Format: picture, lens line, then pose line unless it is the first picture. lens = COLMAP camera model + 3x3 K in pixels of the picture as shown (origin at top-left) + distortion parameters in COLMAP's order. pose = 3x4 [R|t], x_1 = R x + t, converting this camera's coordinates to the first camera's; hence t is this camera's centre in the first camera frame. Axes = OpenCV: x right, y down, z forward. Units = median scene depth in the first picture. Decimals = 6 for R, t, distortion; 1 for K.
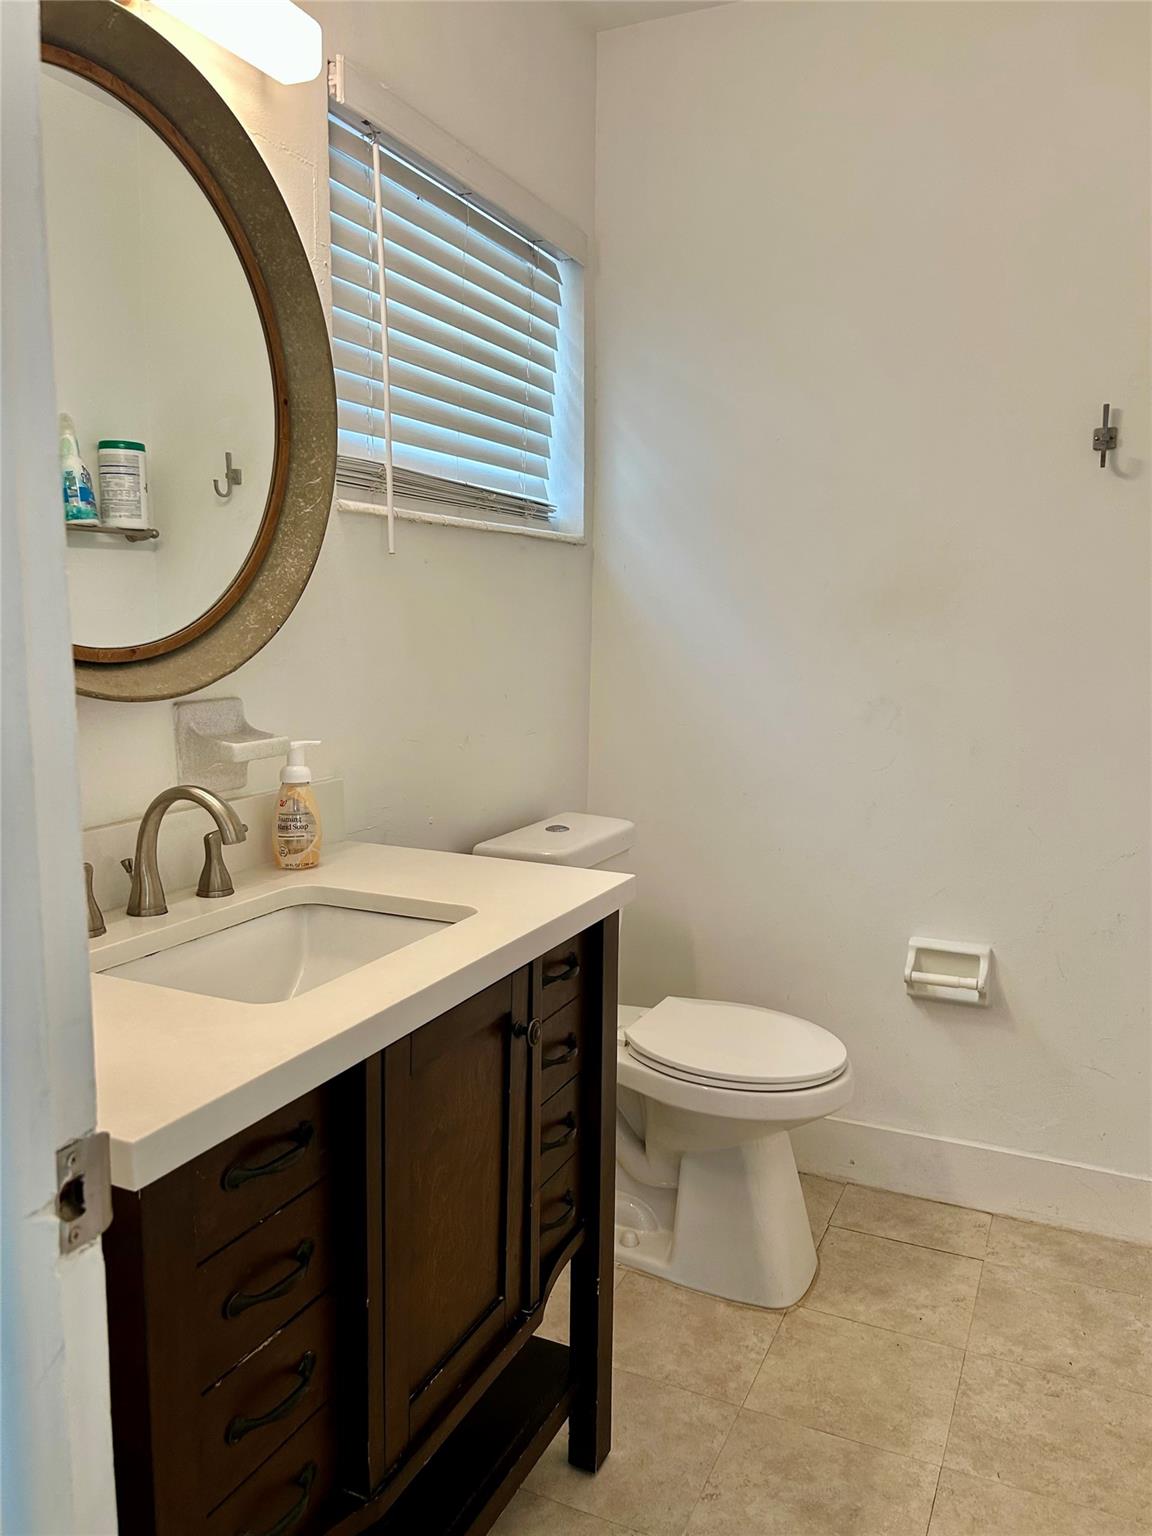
lens RADIAL K [[1163.6, 0, 581.5], [0, 1163.6, 764.5], [0, 0, 1]] dist [0.072153, -0.080790]
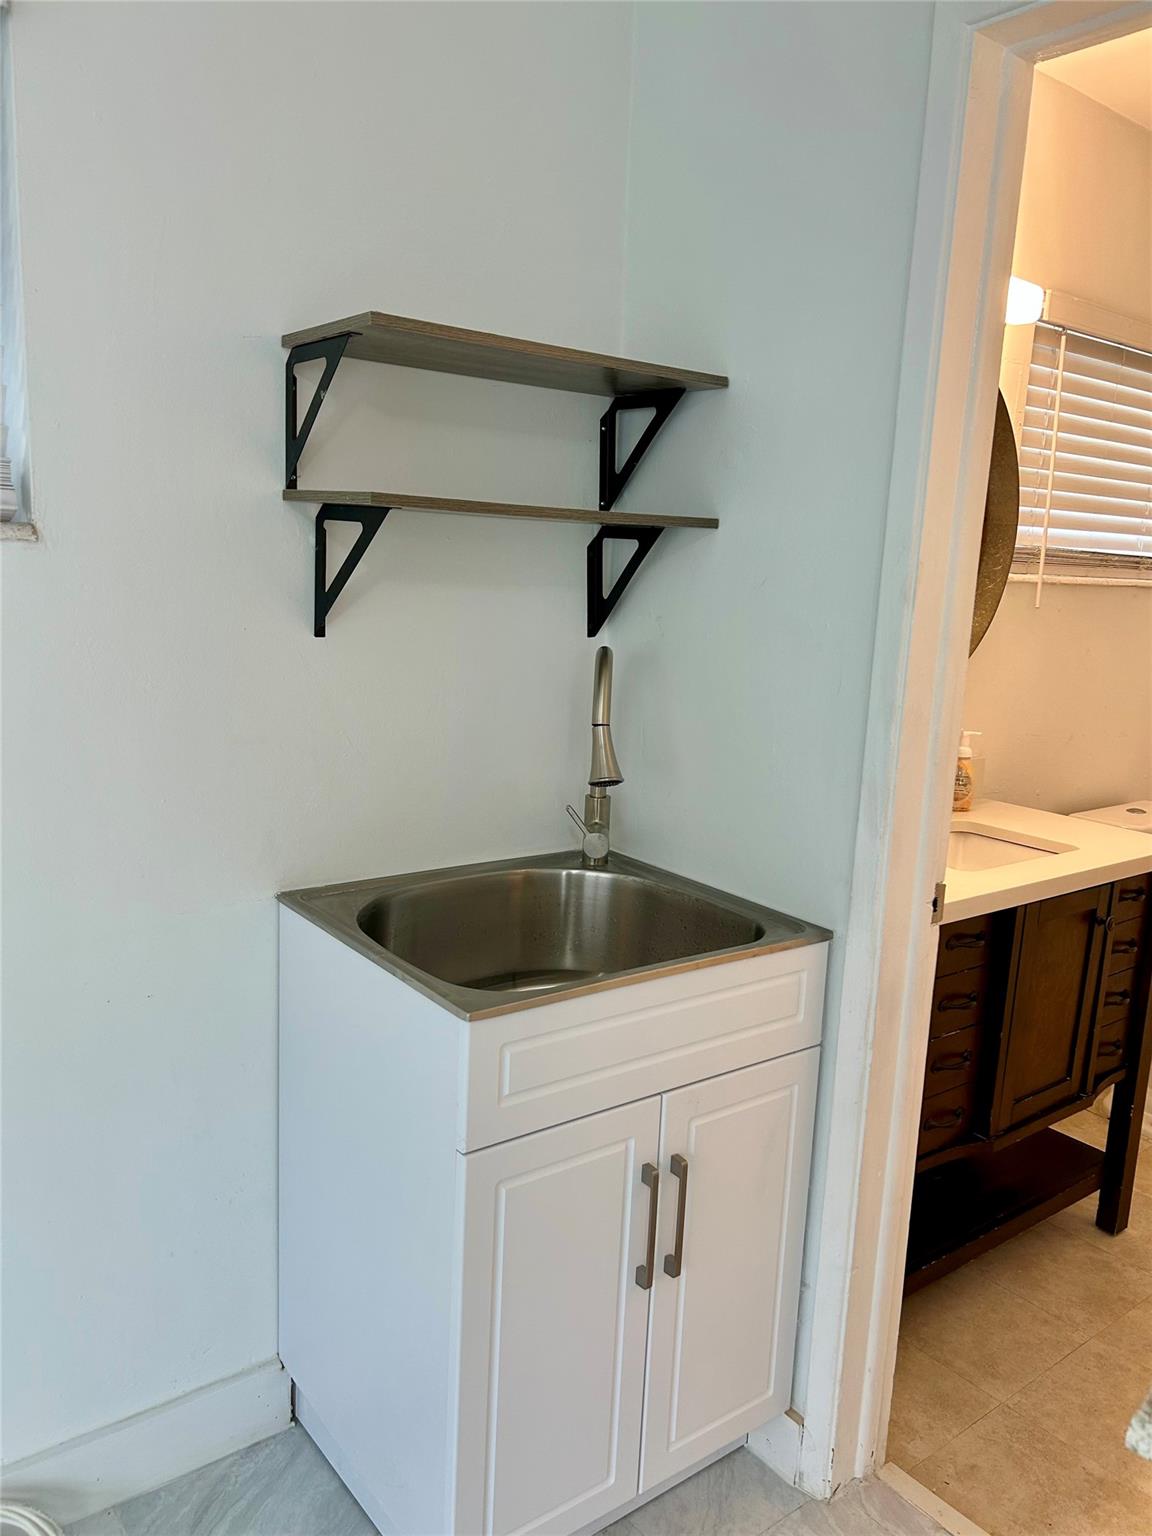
lens RADIAL K [[1163.6, 0, 584.9], [0, 1163.6, 777.5], [0, 0, 1]] dist [0.072153, -0.080790]
pose [[0.892344, 0.116269, -0.436124, -0.001636], [-0.099909, 0.993165, 0.060352, -0.001701], [0.440160, -0.010282, 0.897861, -0.678858]]
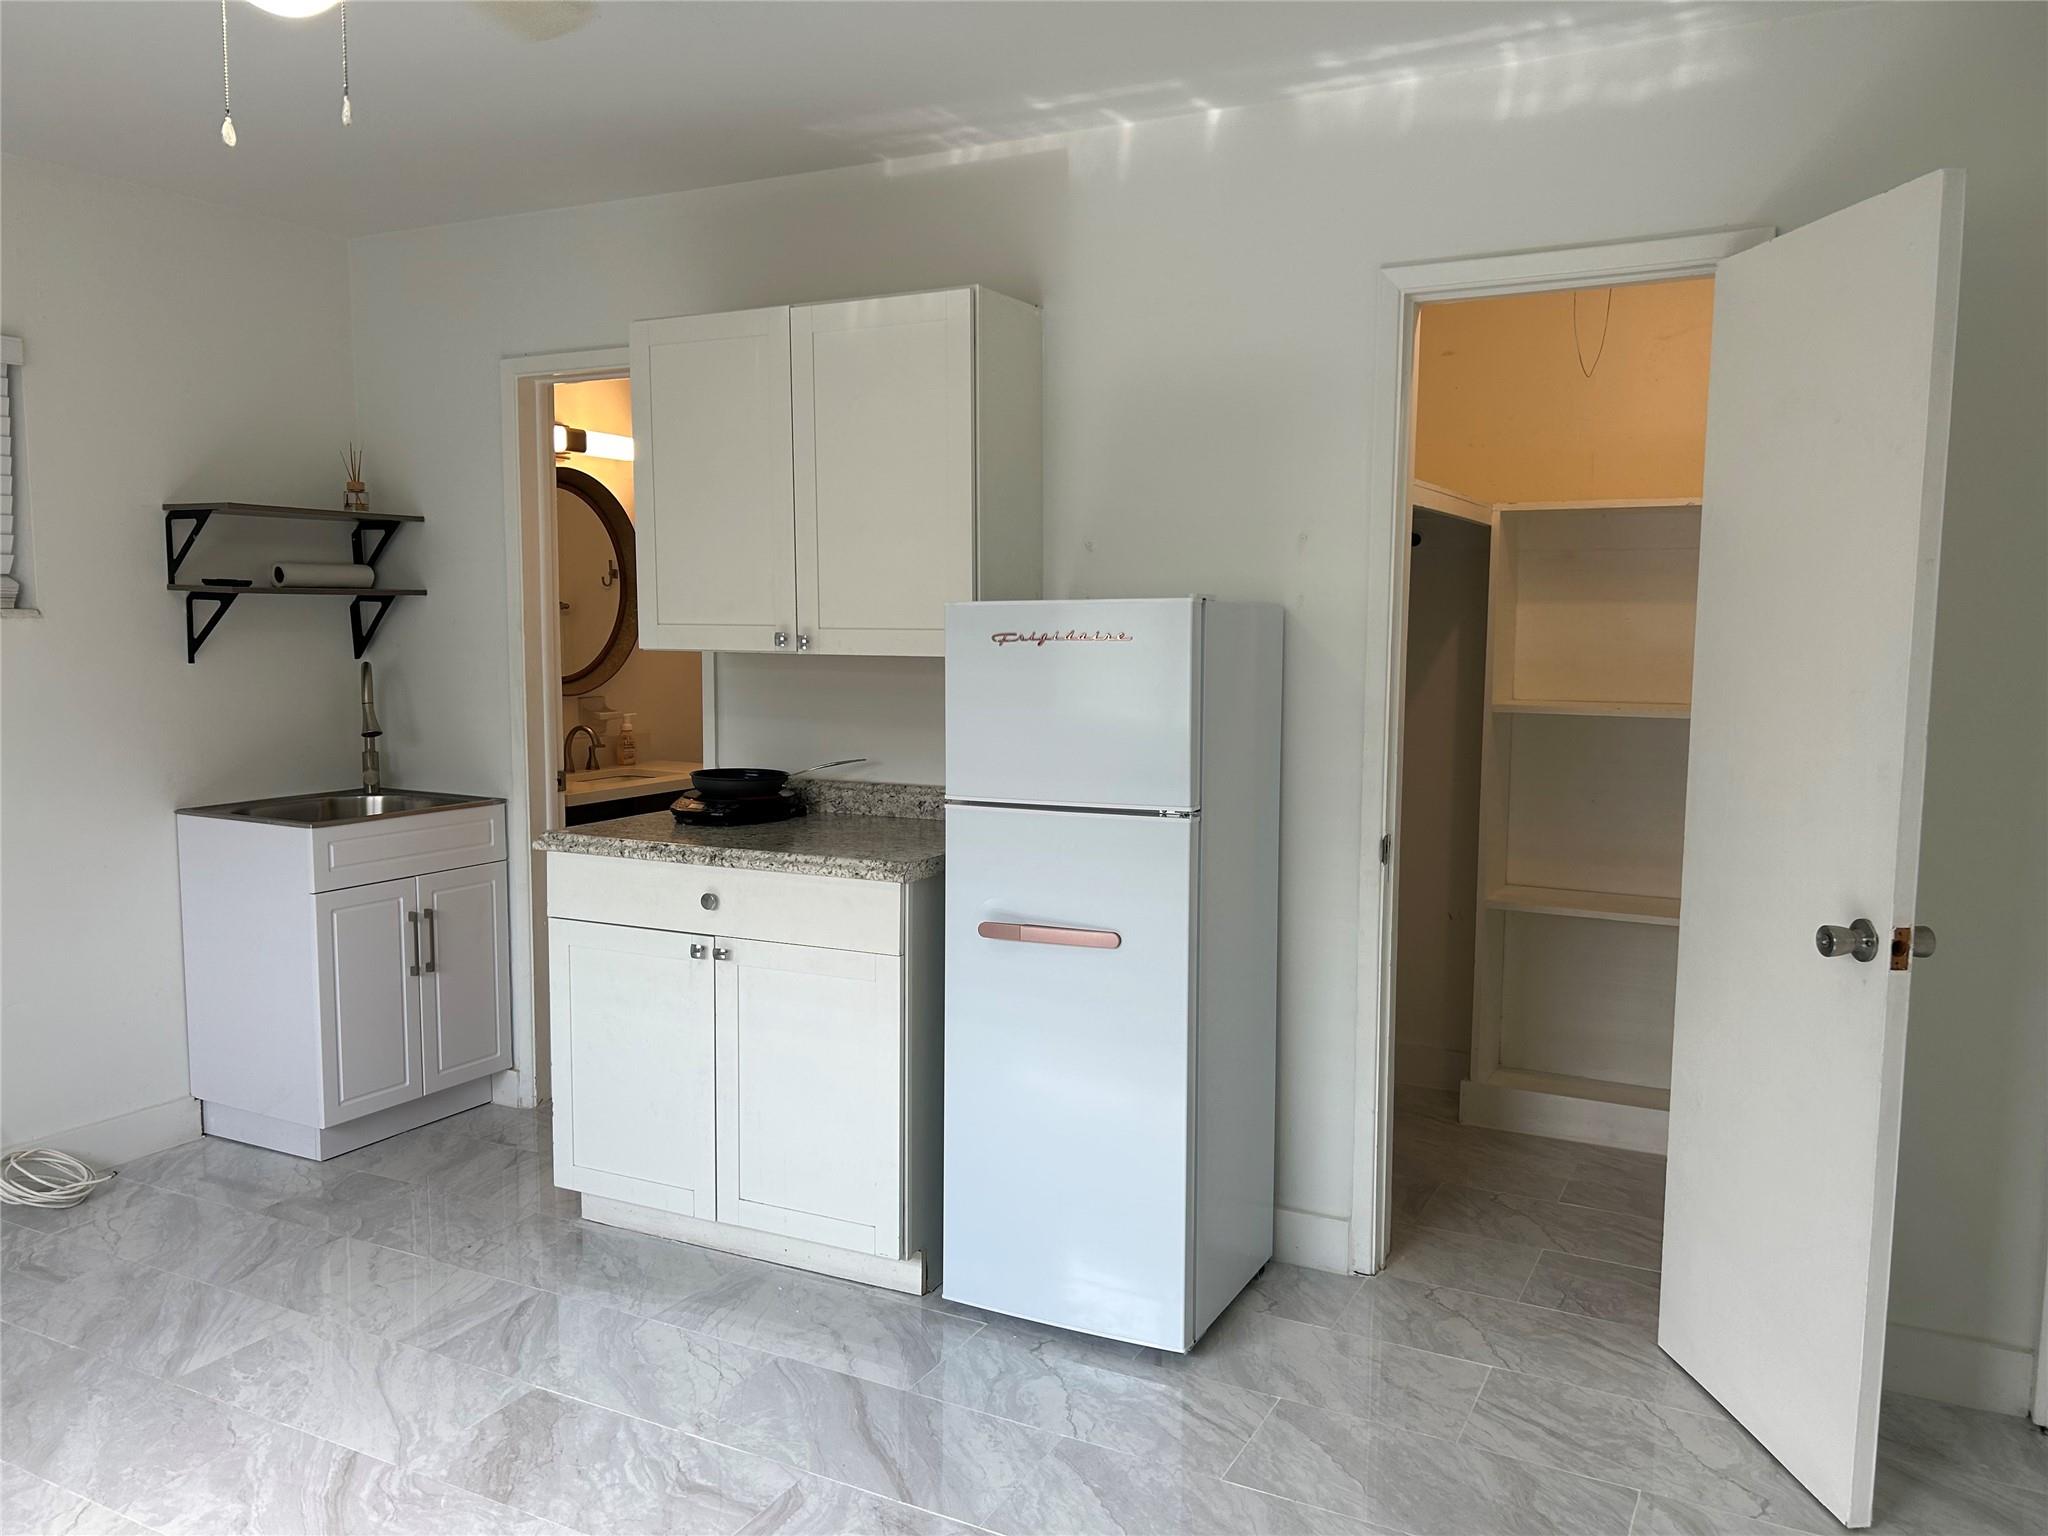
lens RADIAL K [[1551.5, 0, 1017.7], [0, 1551.5, 776.8], [0, 0, 1]] dist [0.072153, -0.080790]
pose [[0.998449, 0.007623, -0.055146, 0.781702], [-0.009133, 0.999588, -0.027194, 0.199003], [0.054916, 0.027656, 0.998108, -2.288188]]
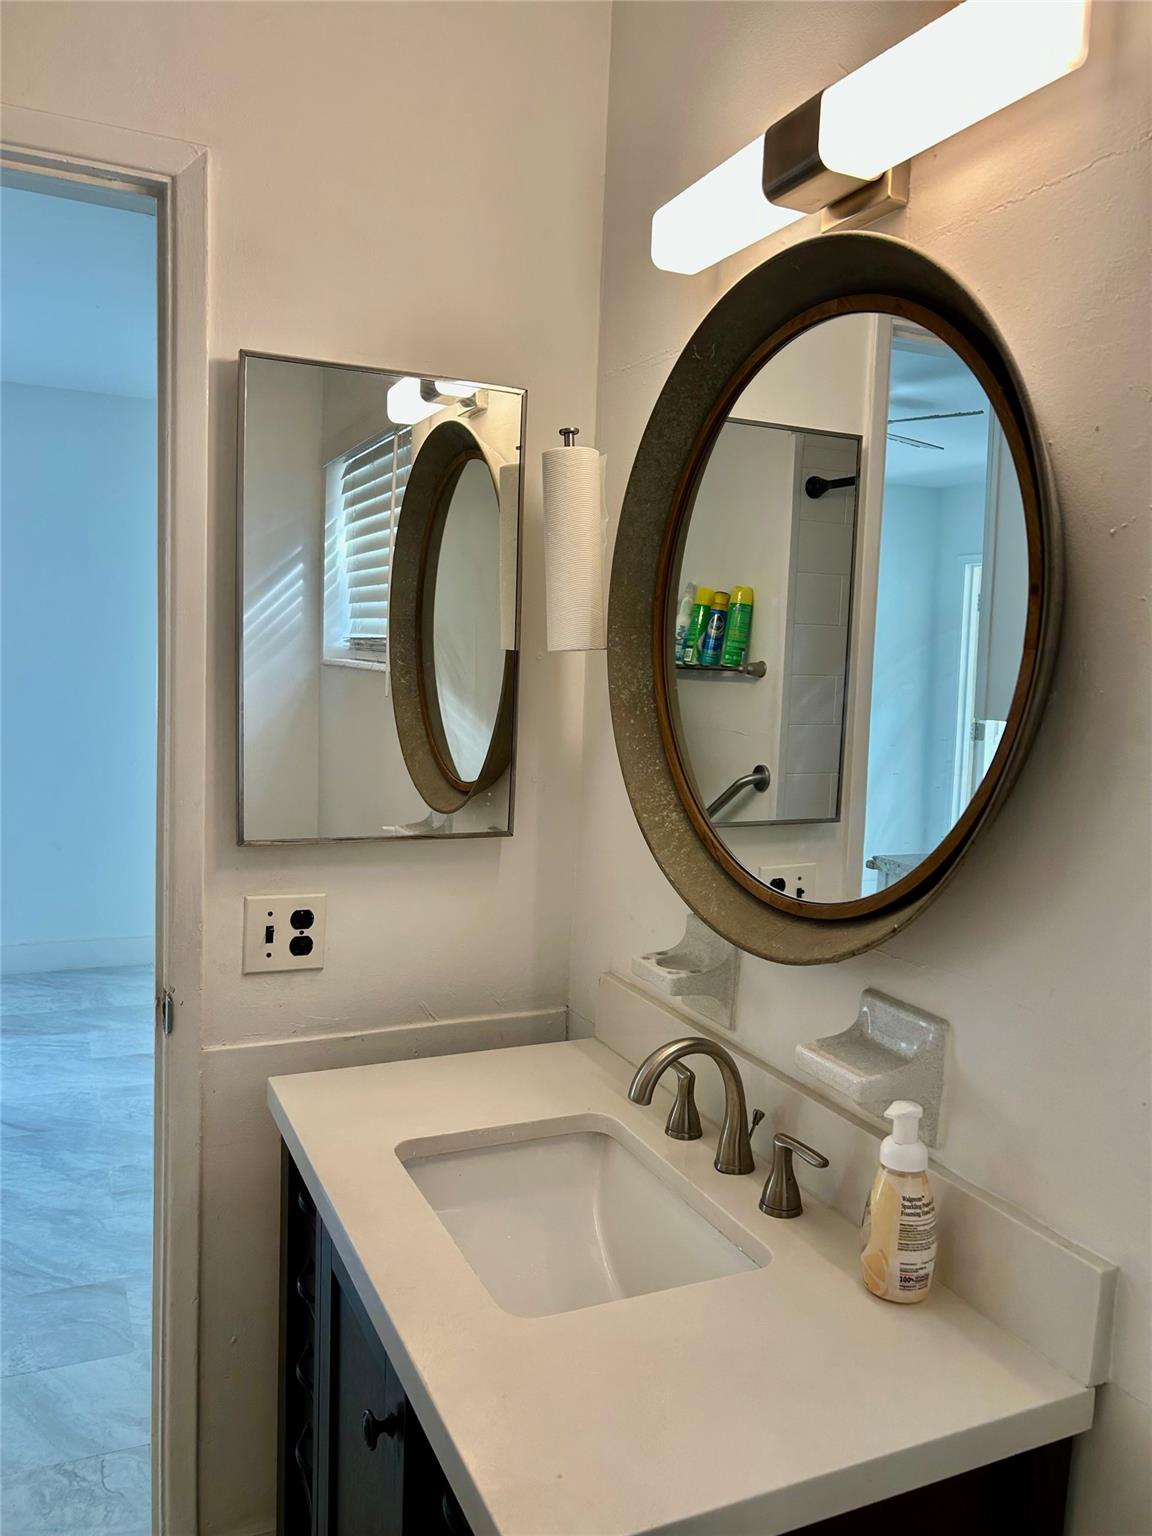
lens RADIAL K [[1163.6, 0, 572.1], [0, 1163.6, 768.3], [0, 0, 1]] dist [0.072153, -0.080790]
pose [[-0.644765, 0.044985, -0.763056, 0.368330], [-0.141303, 0.974047, 0.176821, -0.278337], [0.751207, 0.221830, -0.621675, 1.238875]]
